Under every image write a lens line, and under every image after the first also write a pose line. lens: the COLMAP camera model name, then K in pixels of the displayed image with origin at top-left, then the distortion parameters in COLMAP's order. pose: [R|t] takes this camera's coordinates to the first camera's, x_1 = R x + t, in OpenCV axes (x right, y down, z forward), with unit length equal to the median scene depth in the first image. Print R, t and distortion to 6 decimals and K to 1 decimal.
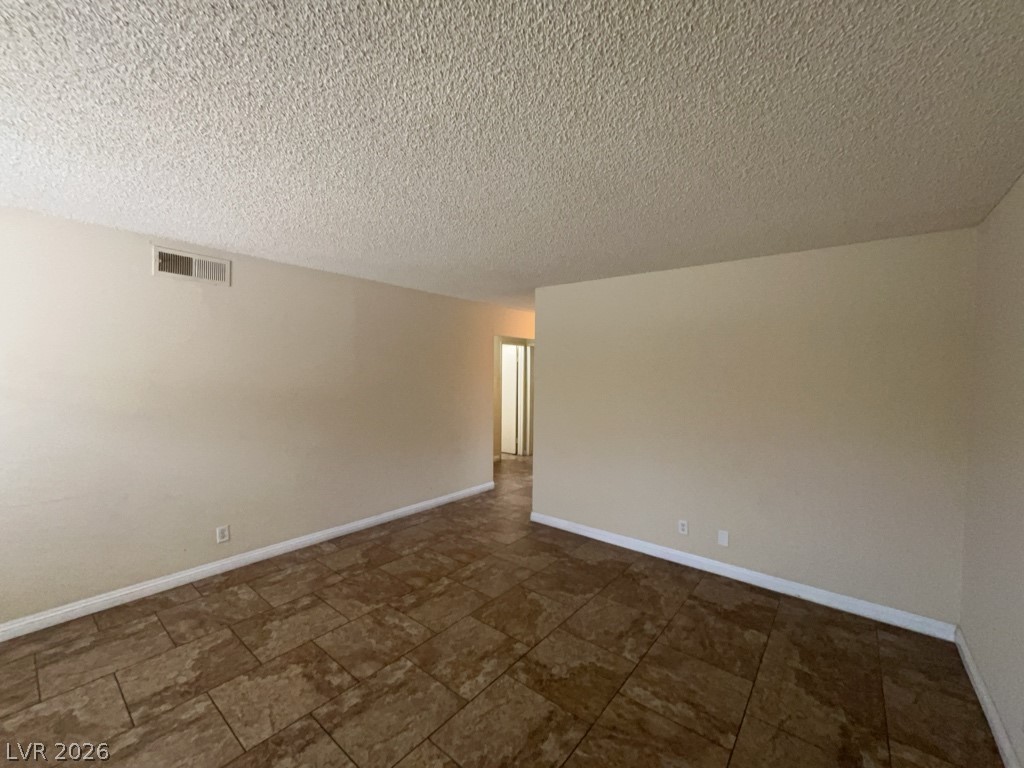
lens RADIAL K [[421.2, 0, 513.4], [0, 421.2, 383.4], [0, 0, 1]] dist [-0.003100, -0.000048]
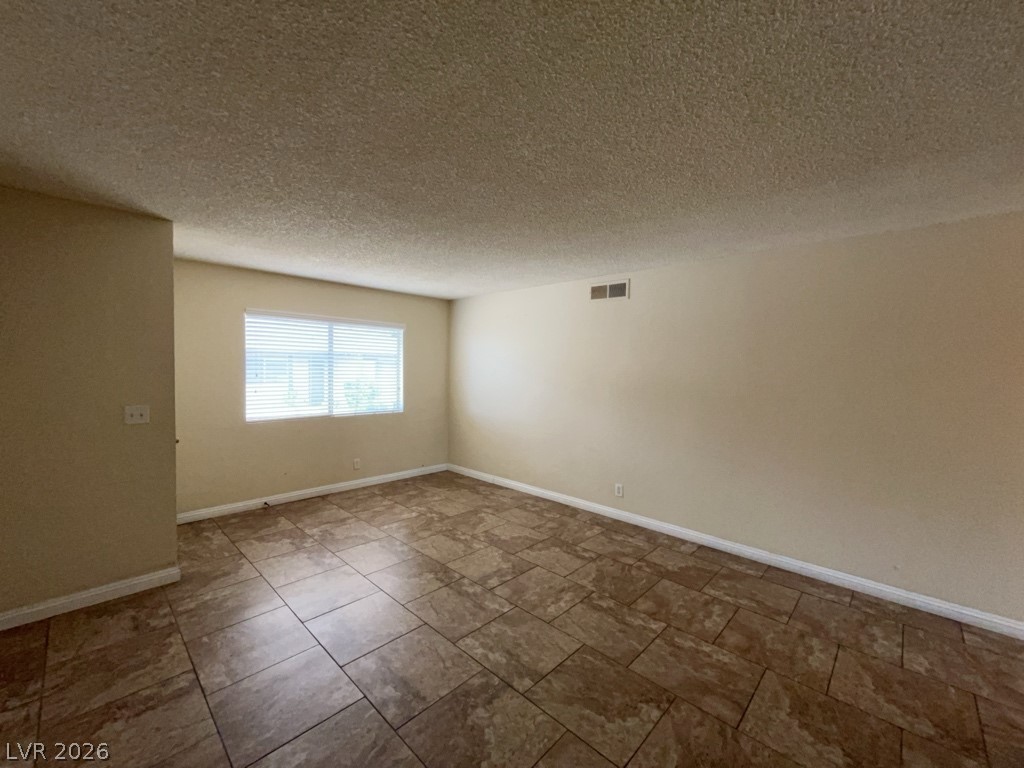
lens RADIAL K [[421.2, 0, 512.2], [0, 421.2, 384.8], [0, 0, 1]] dist [-0.003100, -0.000048]
pose [[-0.089073, 0.027656, -0.995641, 0.729204], [-0.045979, 0.998435, 0.031847, 0.004997], [0.994963, 0.048615, -0.087662, 0.888139]]
